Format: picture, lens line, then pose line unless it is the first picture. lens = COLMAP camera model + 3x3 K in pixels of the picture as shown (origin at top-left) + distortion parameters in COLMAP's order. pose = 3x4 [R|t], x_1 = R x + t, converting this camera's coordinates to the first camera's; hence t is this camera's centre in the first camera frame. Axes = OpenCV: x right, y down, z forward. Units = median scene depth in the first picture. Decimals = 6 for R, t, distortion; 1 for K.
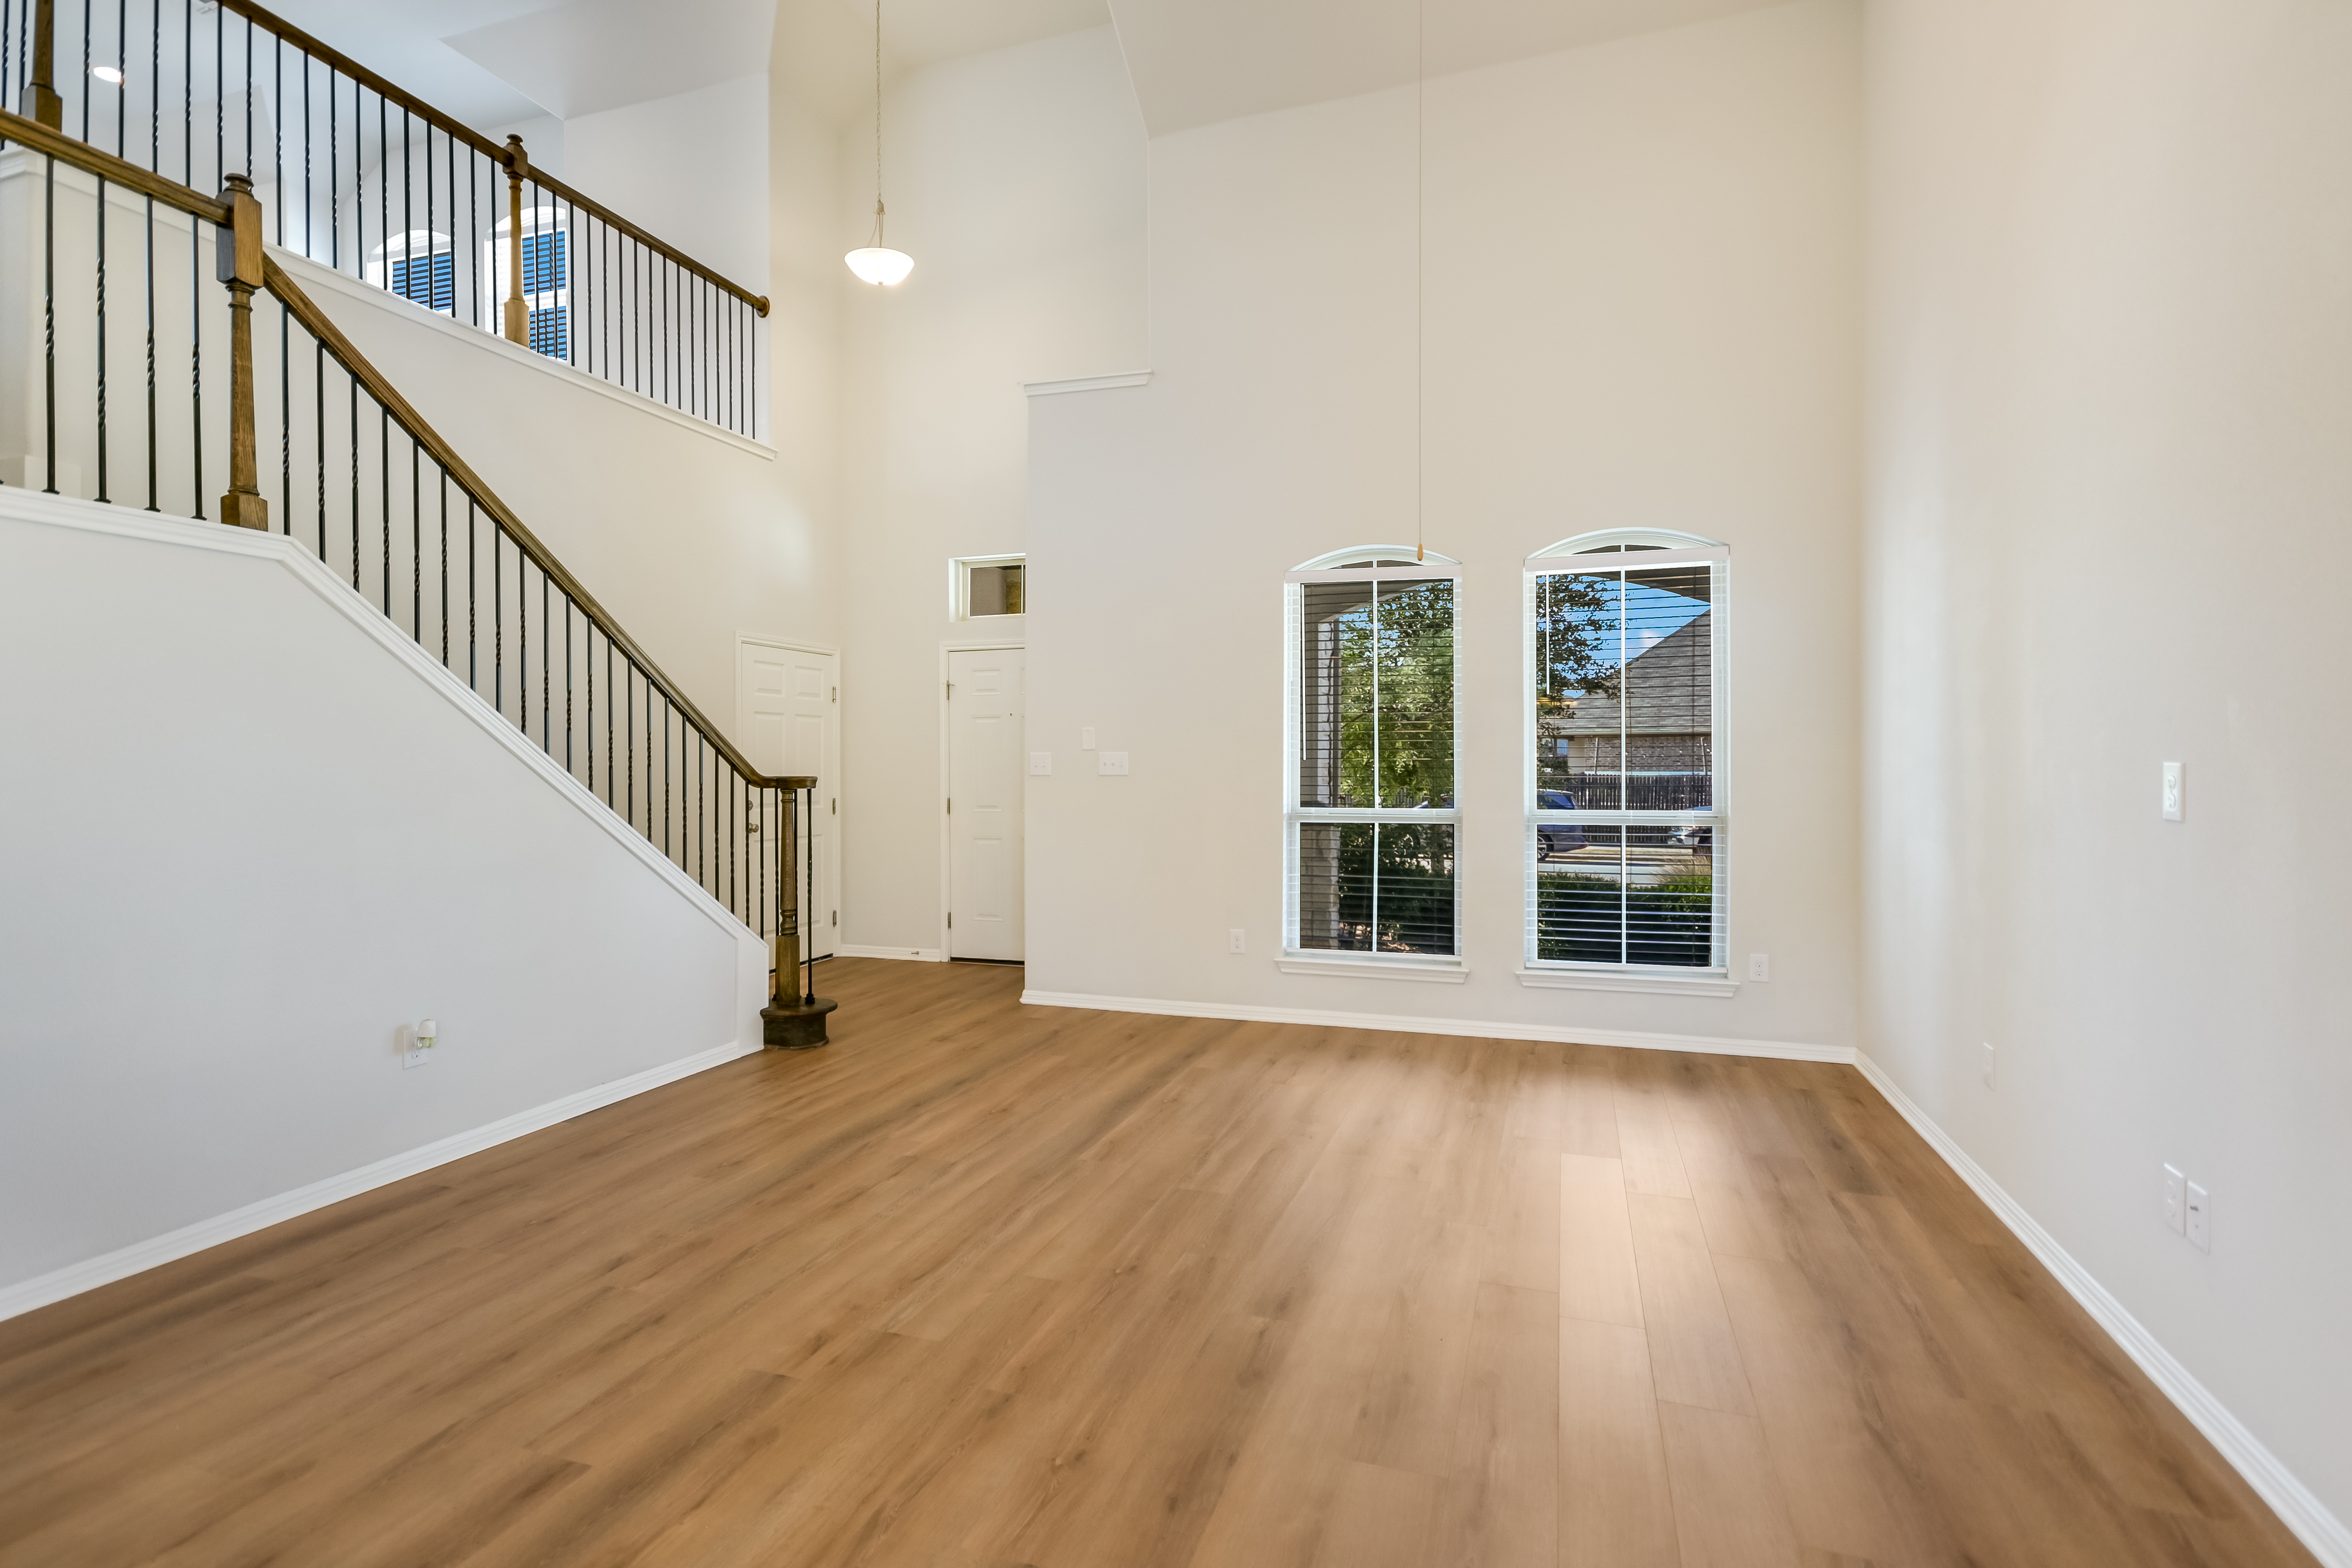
lens RADIAL K [[1151.8, 0, 1170.7], [0, 1151.8, 760.3], [0, 0, 1]] dist [-0.000485, -0.001000]
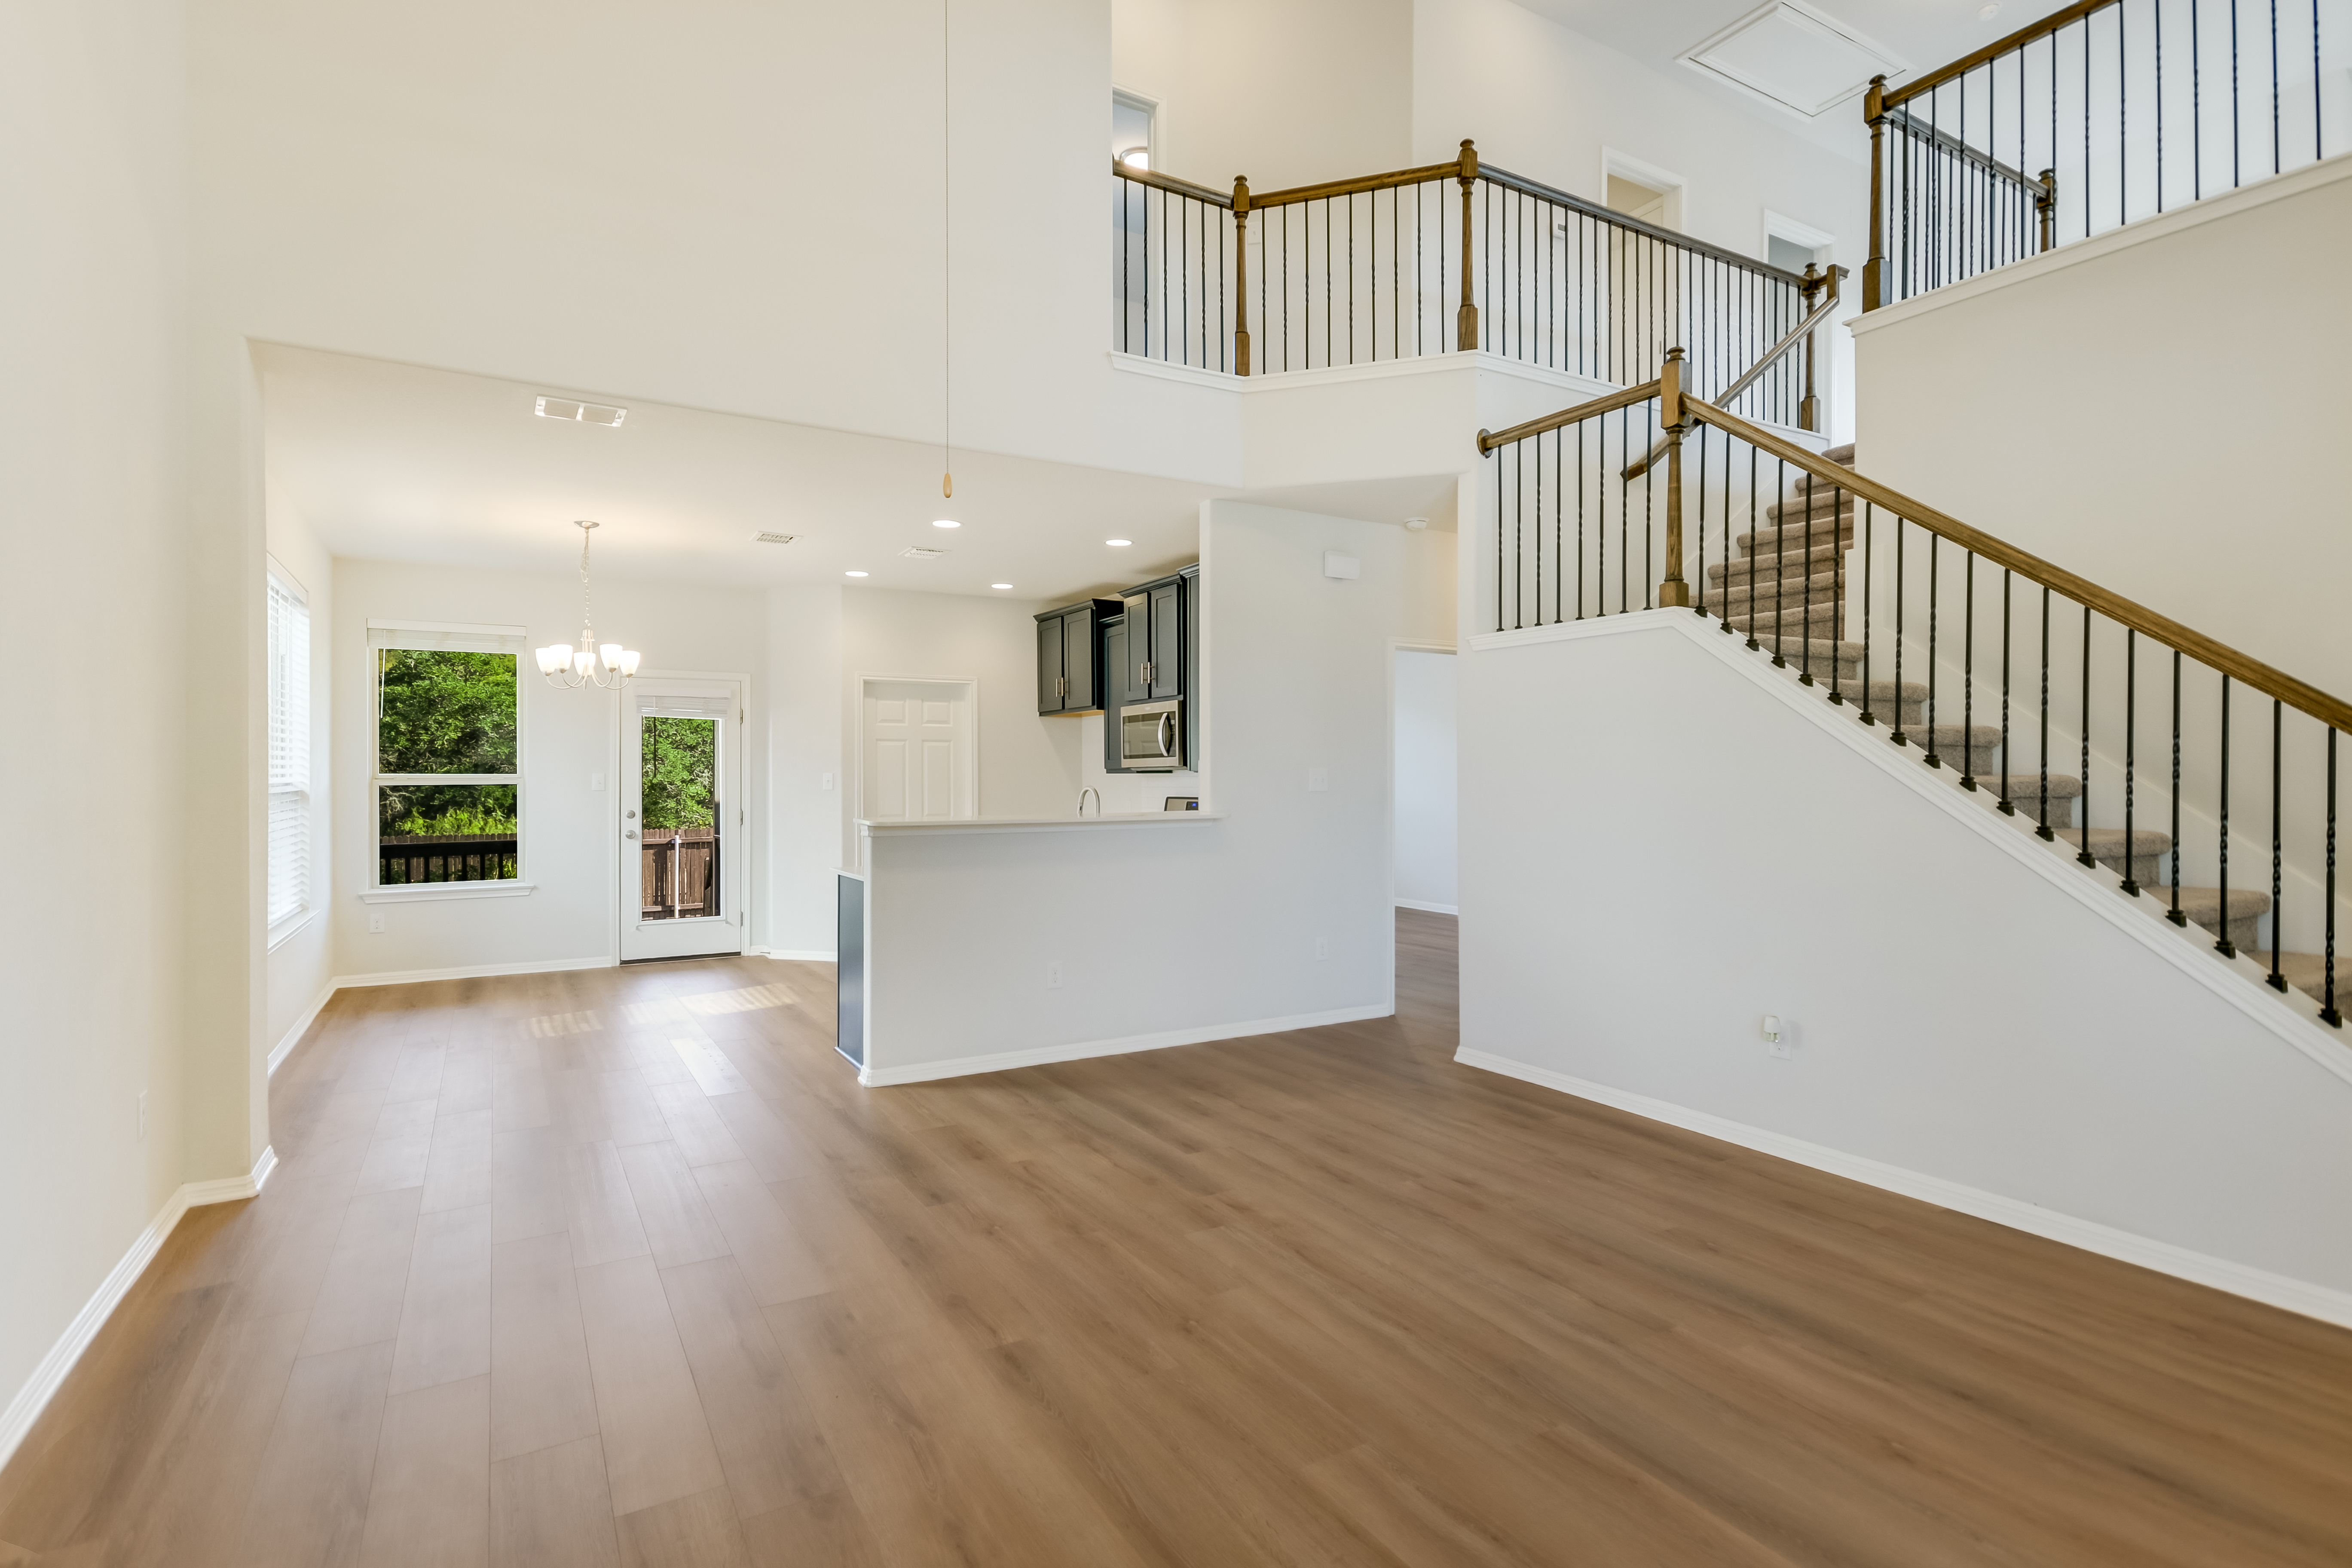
lens RADIAL K [[1122.5, 0, 1173.8], [0, 1122.5, 773.5], [0, 0, 1]] dist [0.005335, 0.001123]
pose [[-0.646764, -0.000137, -0.762690, 0.601273], [0.002202, 0.999995, -0.002047, -0.003210], [0.762687, -0.003003, -0.646761, 1.432399]]
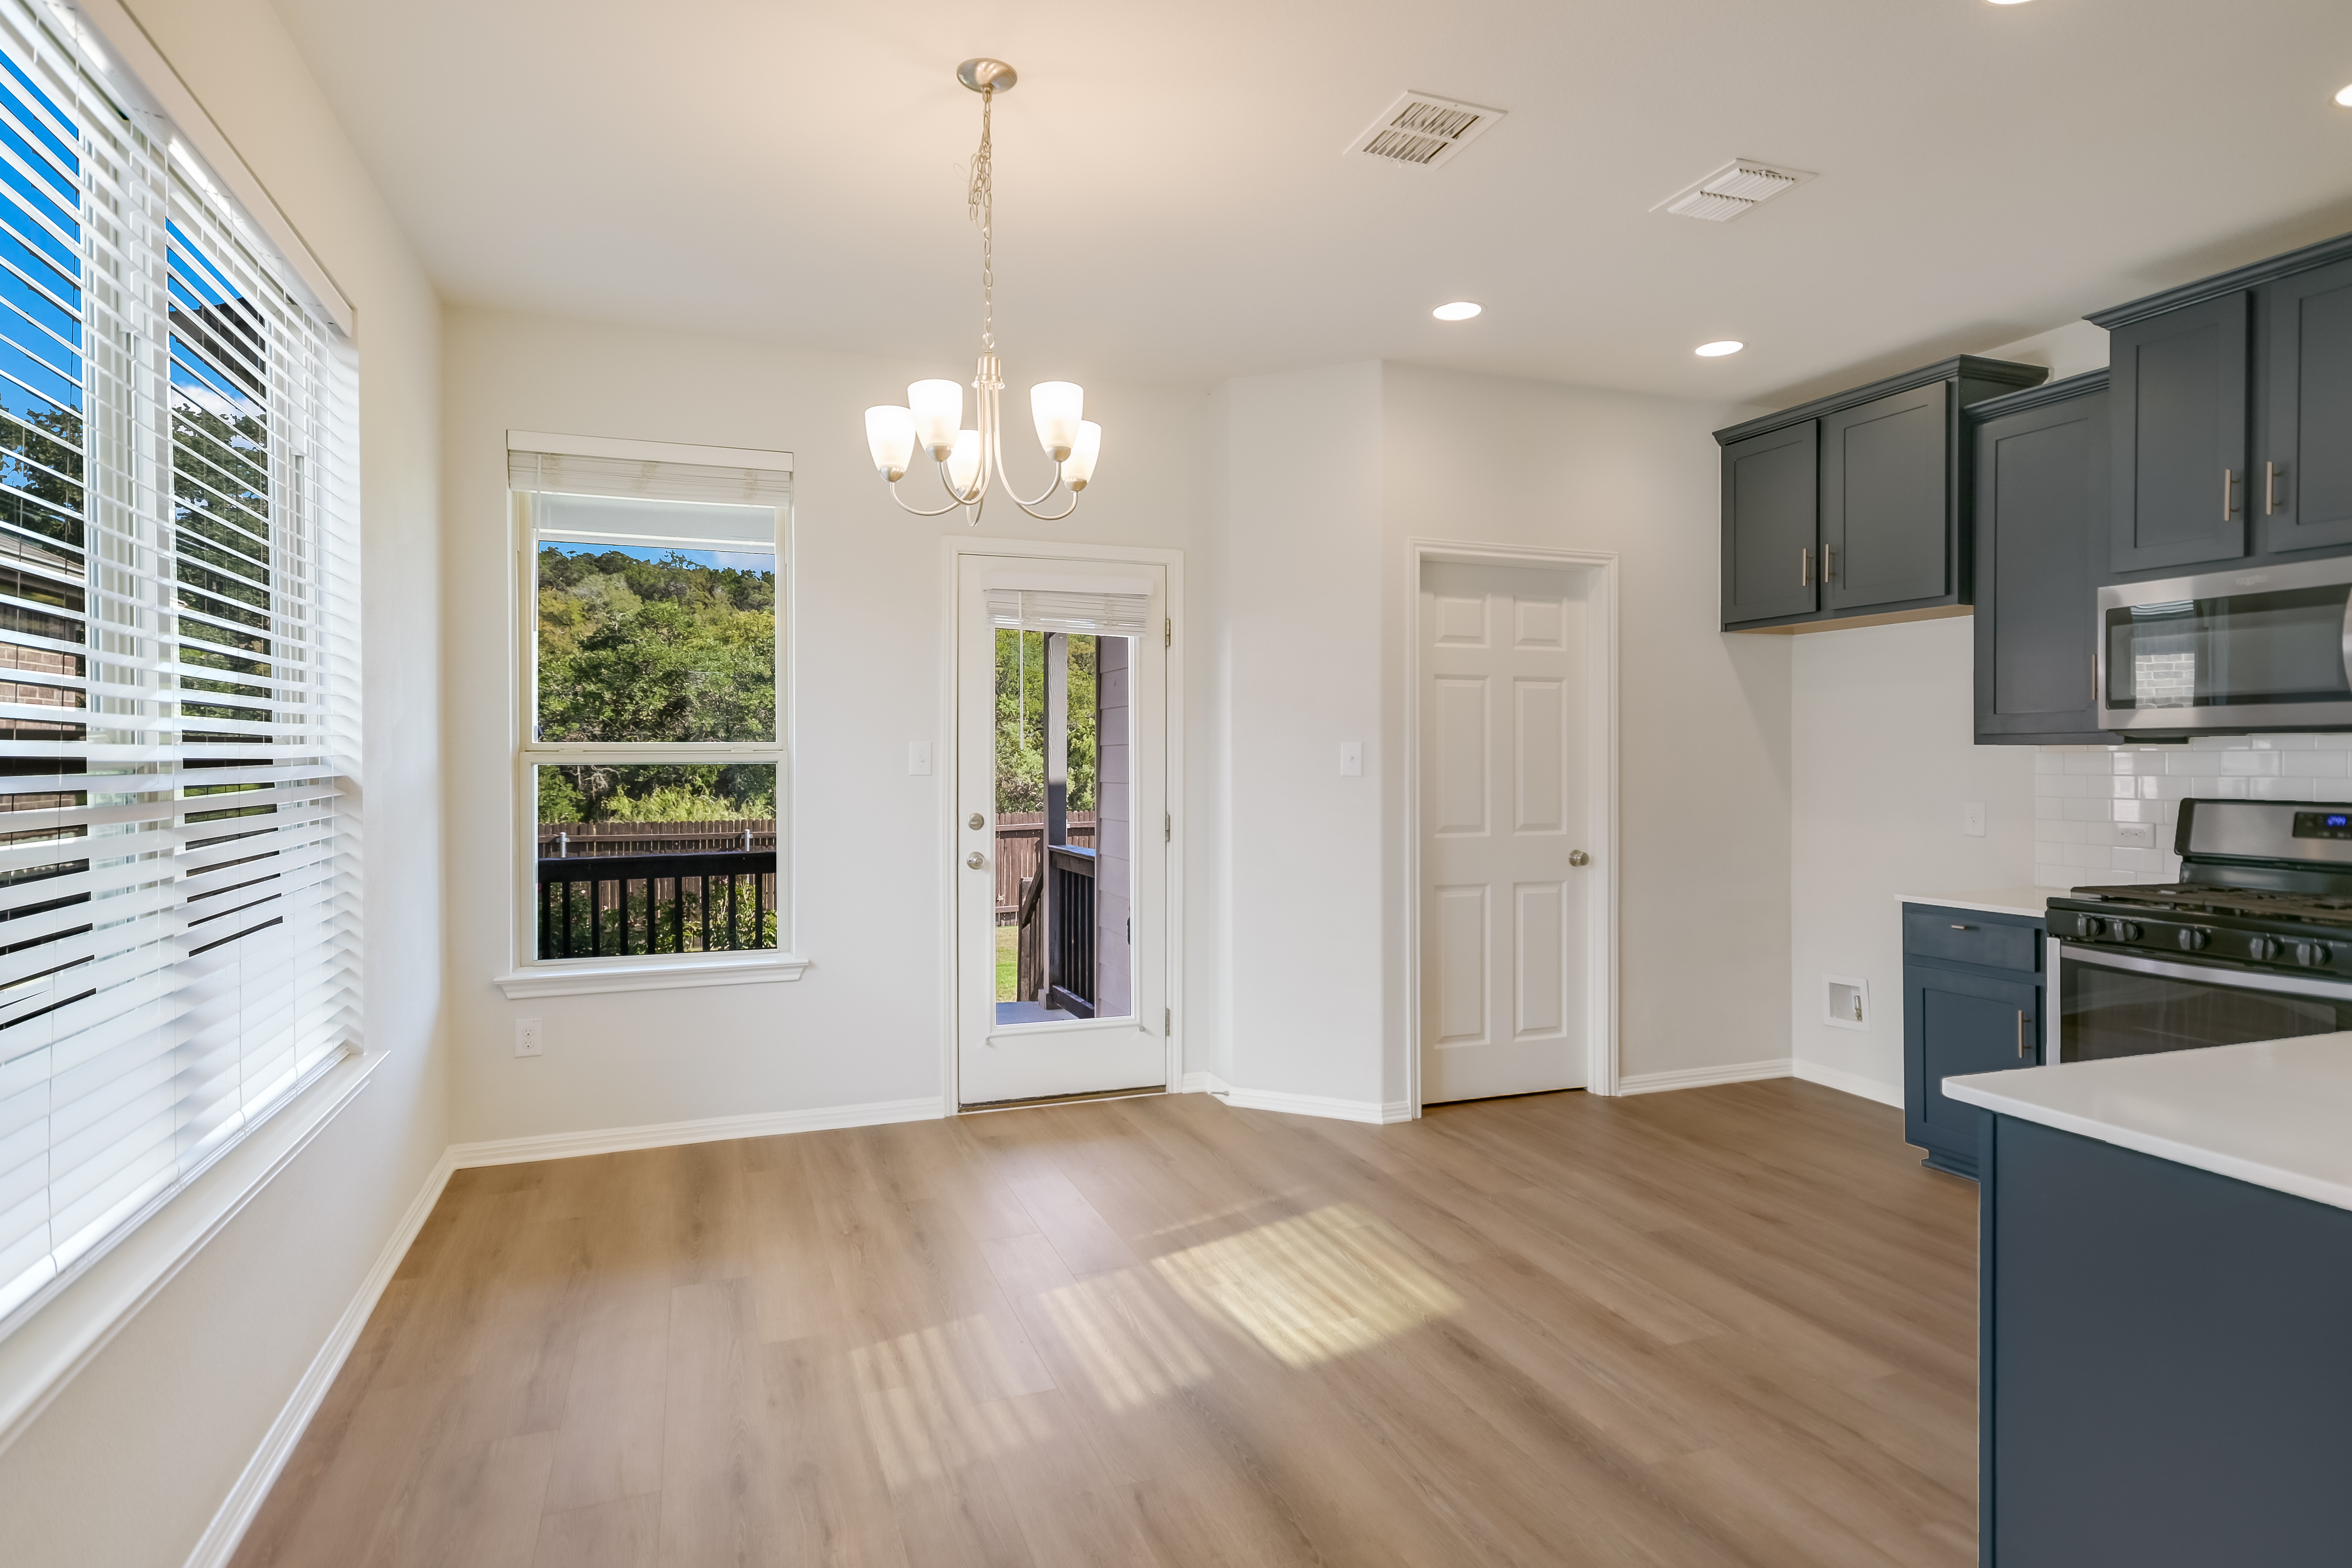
lens RADIAL K [[1236.1, 0, 1172.5], [0, 1236.1, 778.2], [0, 0, 1]] dist [0.021603, -0.002148]
pose [[-0.770448, 0.011051, -0.637407, 0.207714], [-0.002337, 0.999794, 0.020159, 0.000858], [0.637499, 0.017021, -0.770263, 0.126376]]
